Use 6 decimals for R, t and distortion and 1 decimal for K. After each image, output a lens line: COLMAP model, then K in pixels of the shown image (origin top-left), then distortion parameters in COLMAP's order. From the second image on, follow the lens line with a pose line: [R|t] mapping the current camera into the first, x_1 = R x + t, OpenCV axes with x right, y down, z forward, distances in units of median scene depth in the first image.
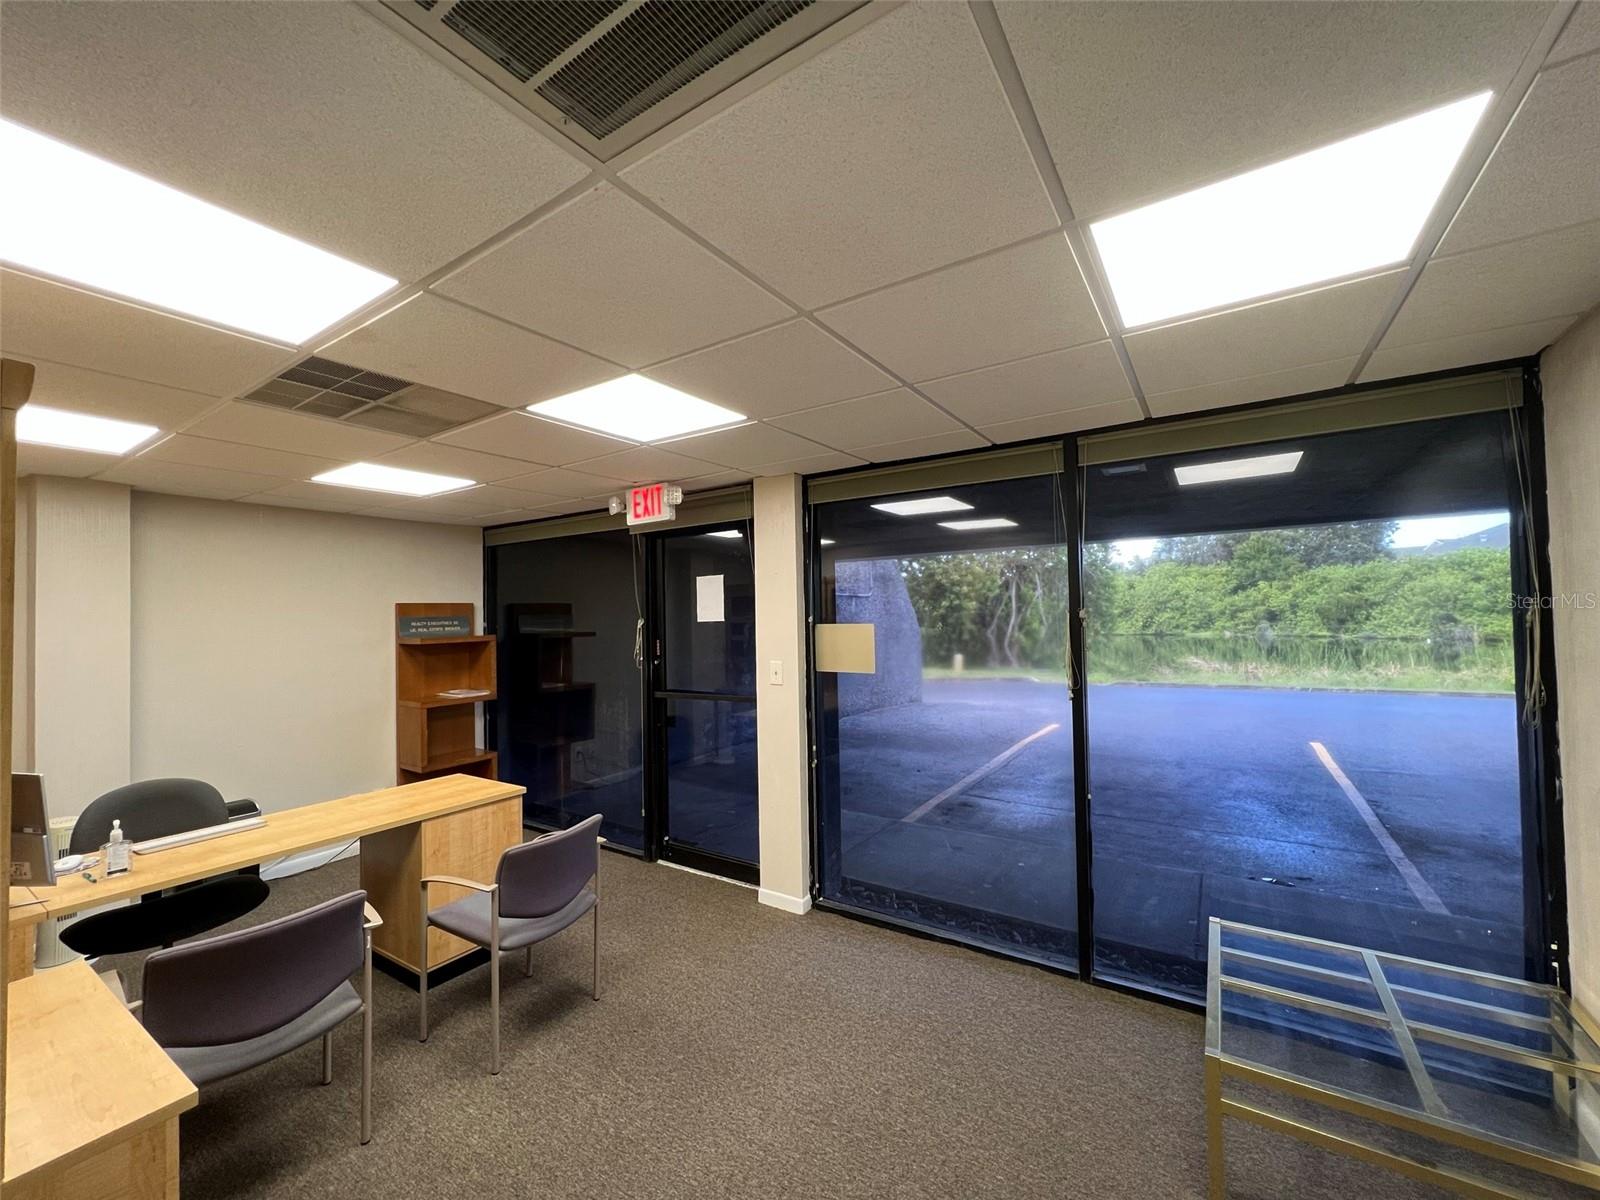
lens RADIAL K [[642.0, 0, 800.0], [0, 642.0, 600.0], [0, 0, 1]] dist [0.000503, 0.000181]
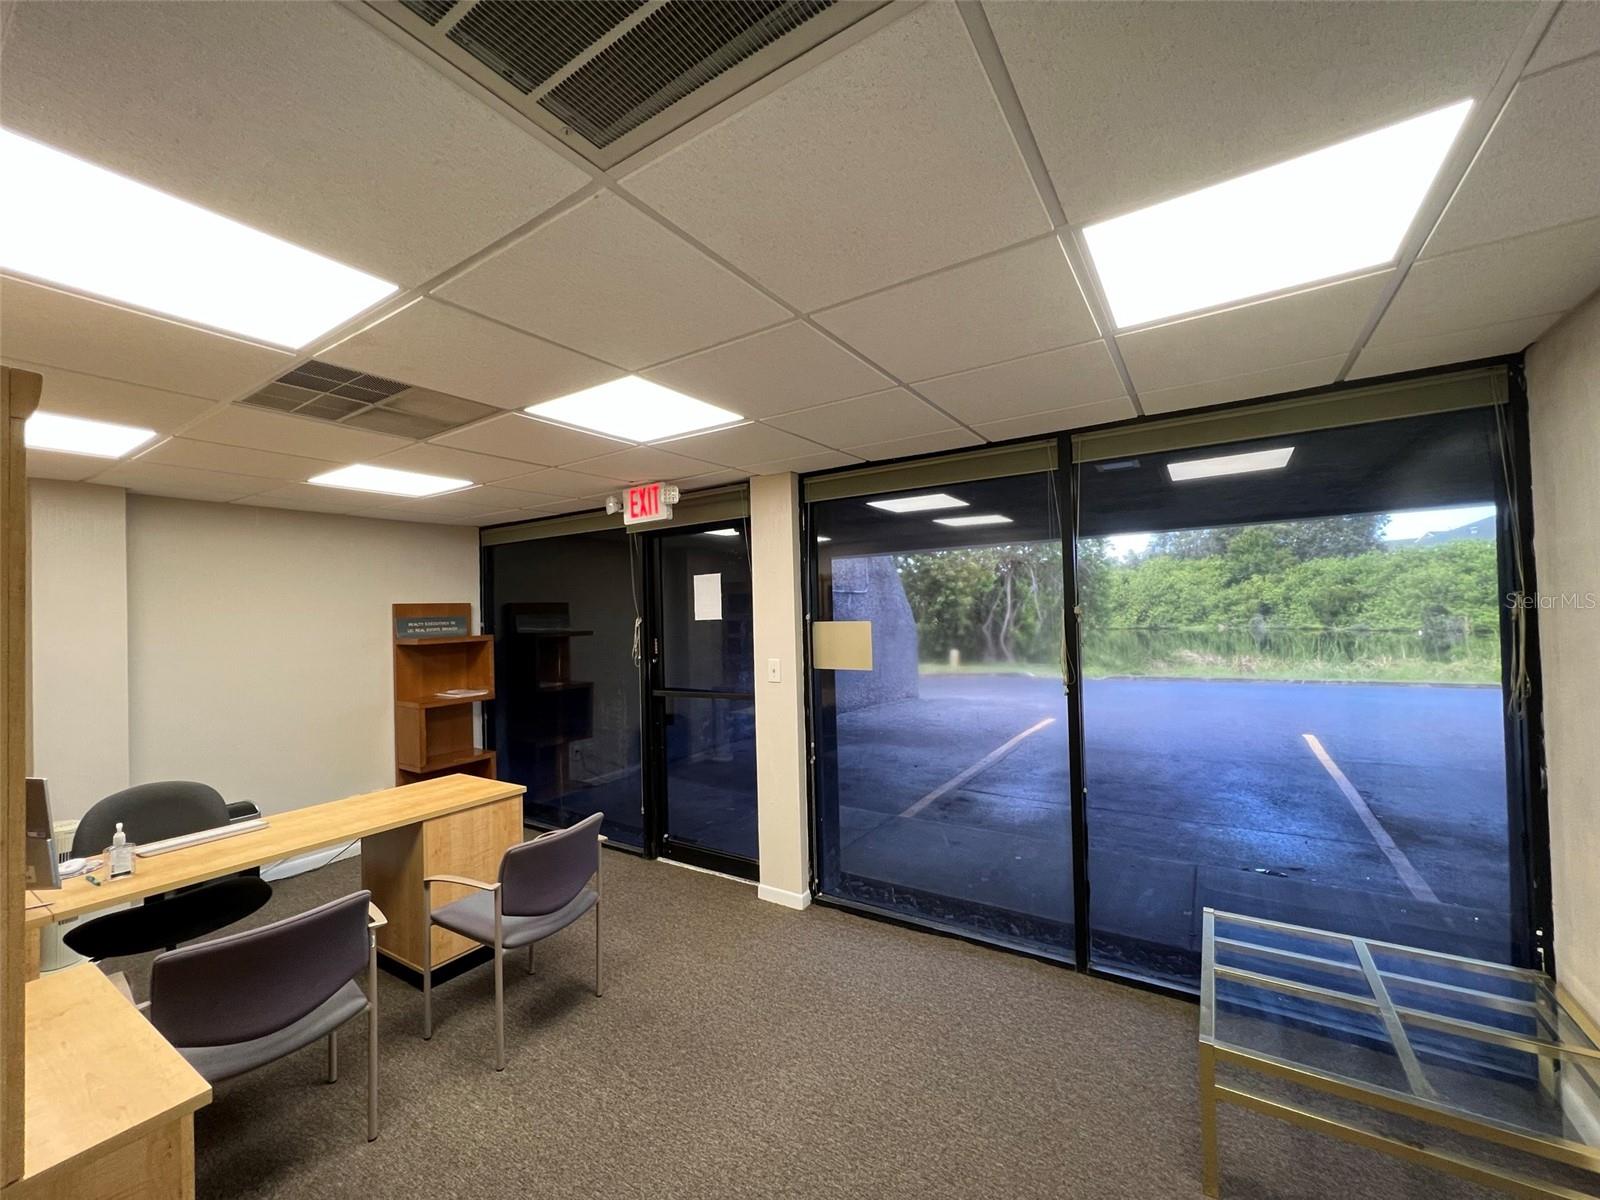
lens RADIAL K [[642.0, 0, 800.0], [0, 642.0, 600.0], [0, 0, 1]] dist [0.000503, 0.000181]
pose [[0.999947, -0.007704, 0.006802, -0.002368], [0.007668, 0.999956, 0.005334, -0.002020], [-0.006842, -0.005282, 0.999963, -0.005575]]
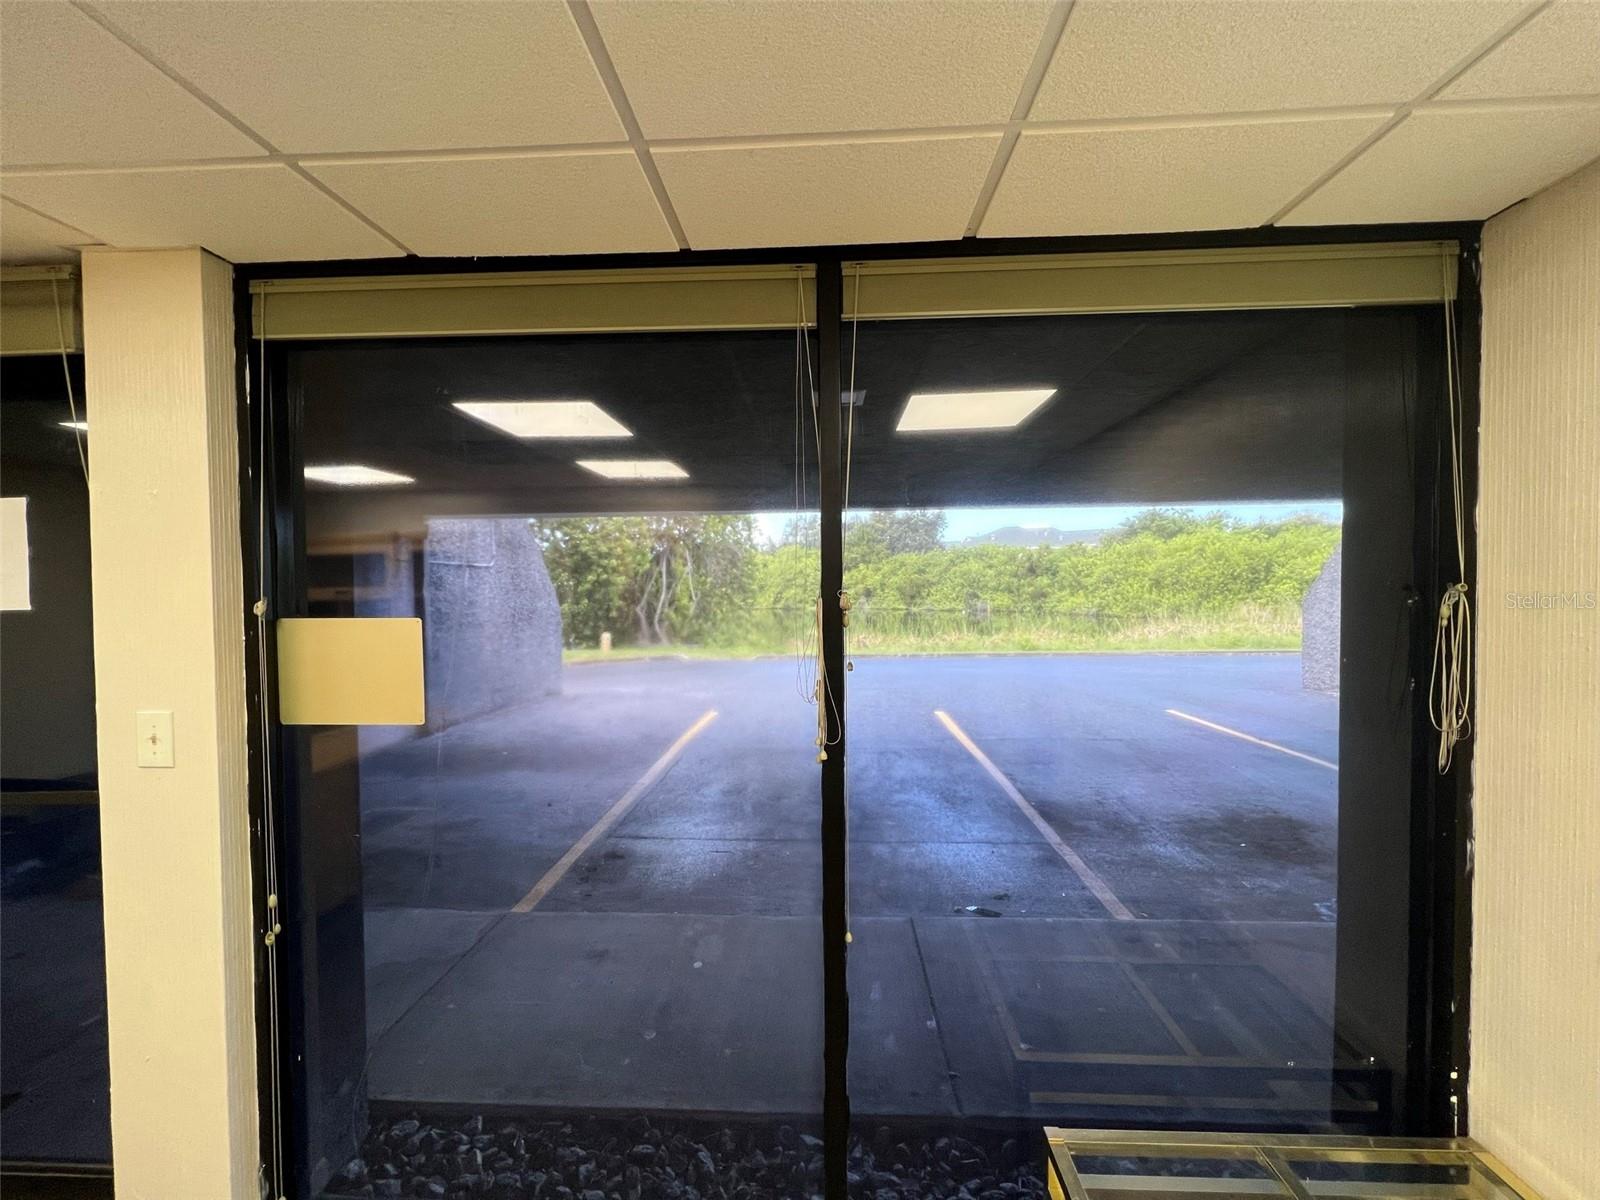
lens RADIAL K [[642.0, 0, 800.0], [0, 642.0, 600.0], [0, 0, 1]] dist [0.000503, 0.000181]
pose [[0.860168, -0.000498, 0.510010, 0.102477], [-0.019496, 0.999237, 0.033857, 0.002928], [-0.509637, -0.039066, 0.859502, 0.418809]]
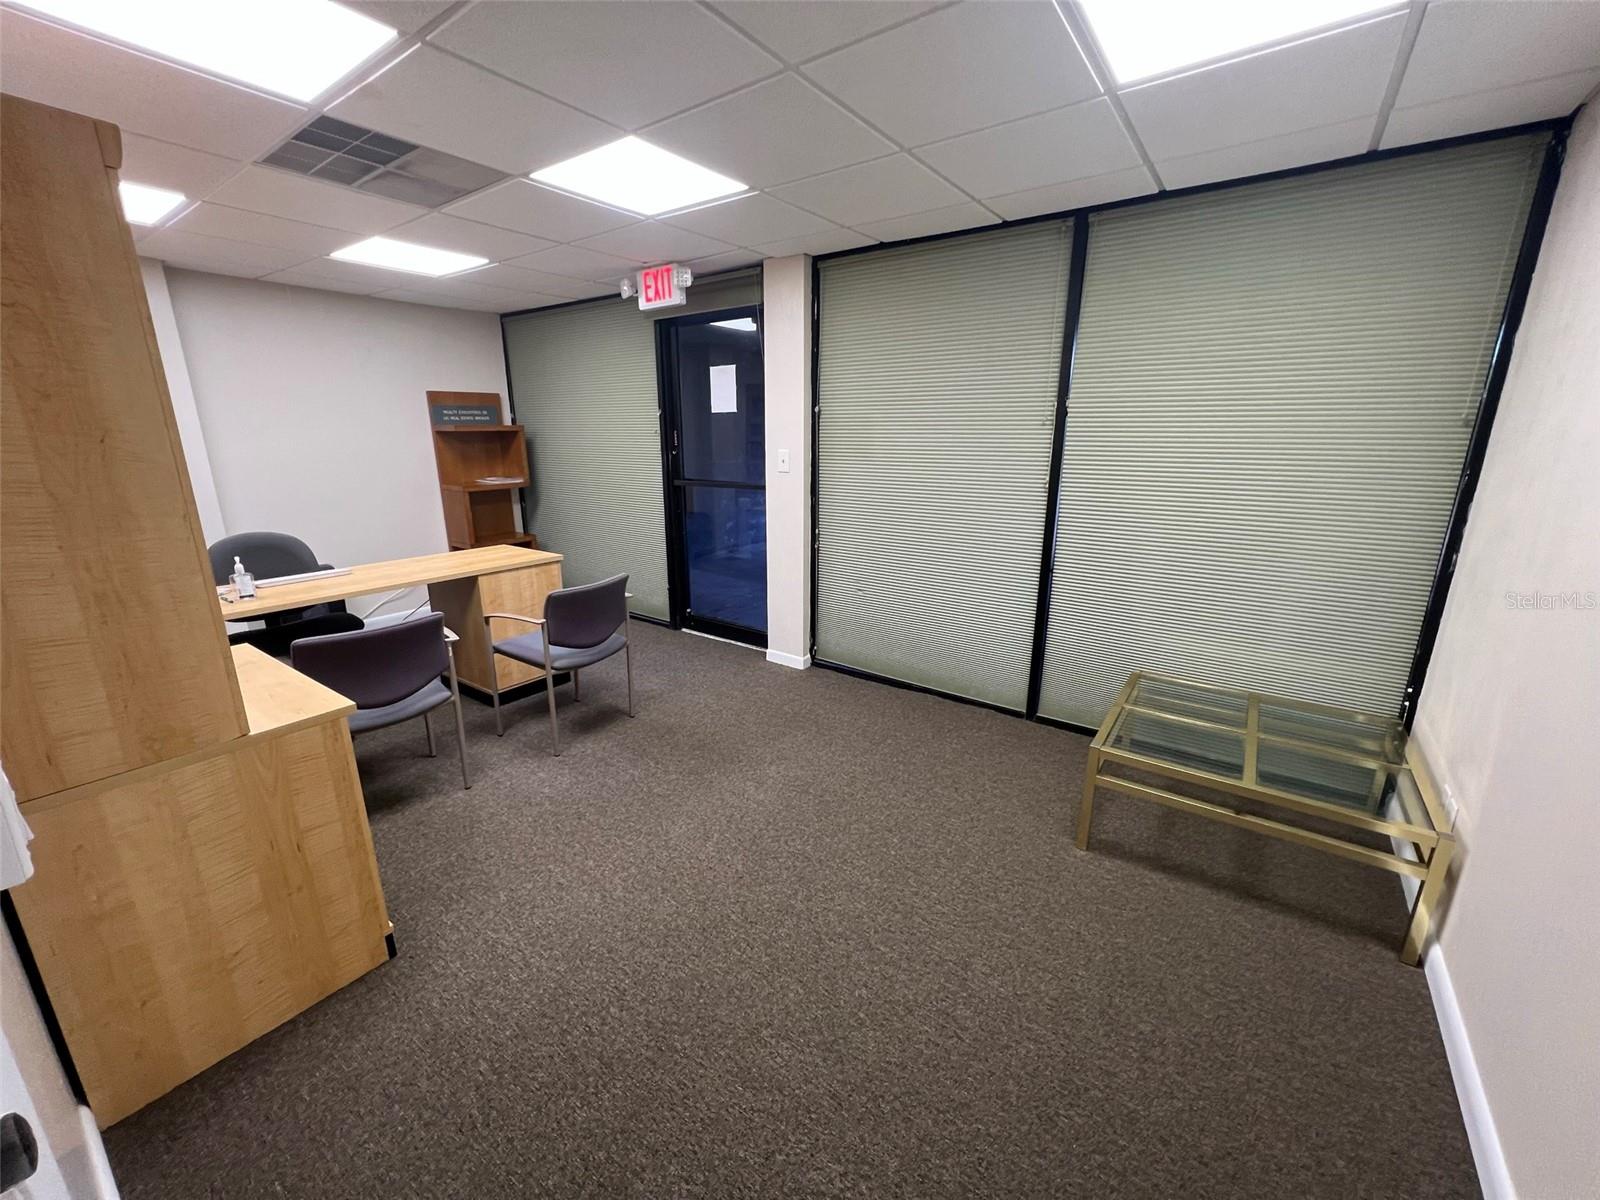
lens RADIAL K [[642.0, 0, 800.0], [0, 642.0, 600.0], [0, 0, 1]] dist [0.000503, 0.000181]
pose [[0.998722, 0.031485, -0.039525, 0.038029], [-0.019063, 0.959129, 0.282327, 0.031249], [0.046799, -0.281213, 0.958504, -0.087701]]
